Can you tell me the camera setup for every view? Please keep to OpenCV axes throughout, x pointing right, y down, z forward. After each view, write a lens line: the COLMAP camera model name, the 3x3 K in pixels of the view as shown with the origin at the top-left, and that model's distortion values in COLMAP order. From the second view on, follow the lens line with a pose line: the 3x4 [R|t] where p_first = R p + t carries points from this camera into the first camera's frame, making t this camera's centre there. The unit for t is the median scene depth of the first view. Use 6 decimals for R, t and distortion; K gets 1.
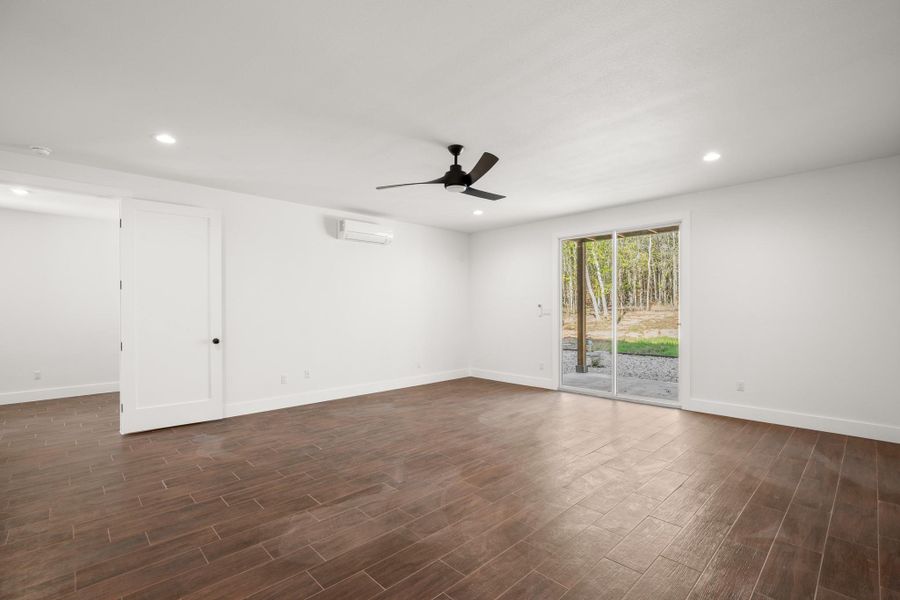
lens RADIAL K [[411.3, 0, 452.5], [0, 411.3, 300.7], [0, 0, 1]] dist [0.001556, 0.000169]
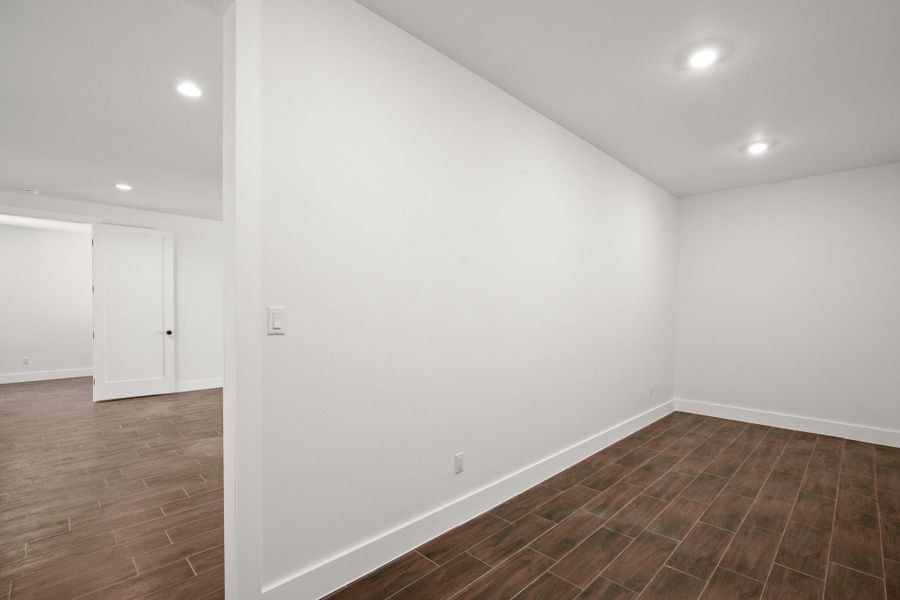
lens RADIAL K [[411.3, 0, 455.2], [0, 411.3, 303.5], [0, 0, 1]] dist [0.001556, 0.000169]
pose [[0.999614, 0.004301, 0.027456, 0.374251], [-0.004610, 0.999927, 0.011168, -0.014625], [-0.027406, -0.011291, 0.999561, -0.413776]]
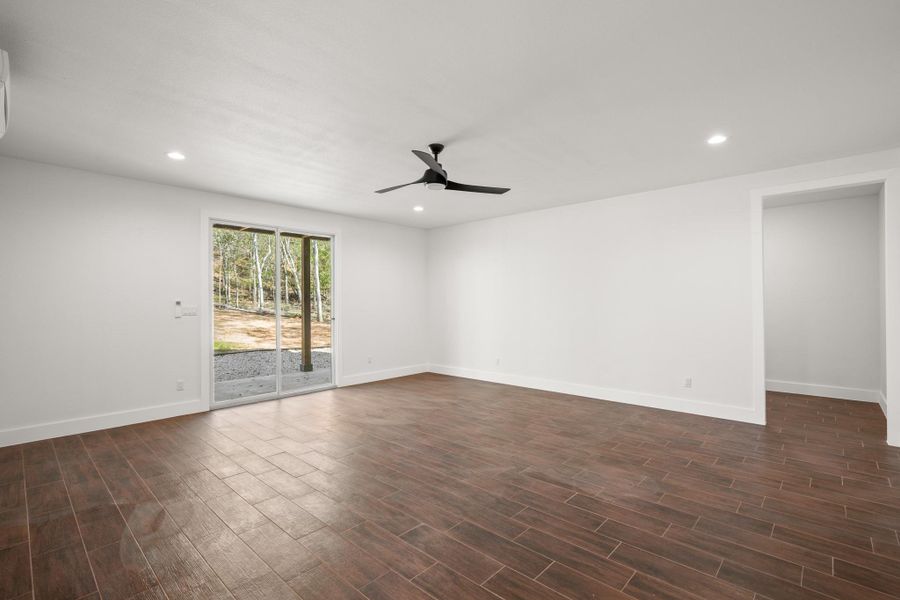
lens RADIAL K [[411.3, 0, 459.5], [0, 411.3, 297.5], [0, 0, 1]] dist [0.001556, 0.000169]
pose [[-0.073602, 0.022720, 0.997029, -0.984013], [-0.016468, 0.999576, -0.023994, 0.022397], [-0.997152, -0.018185, -0.073196, 1.010550]]
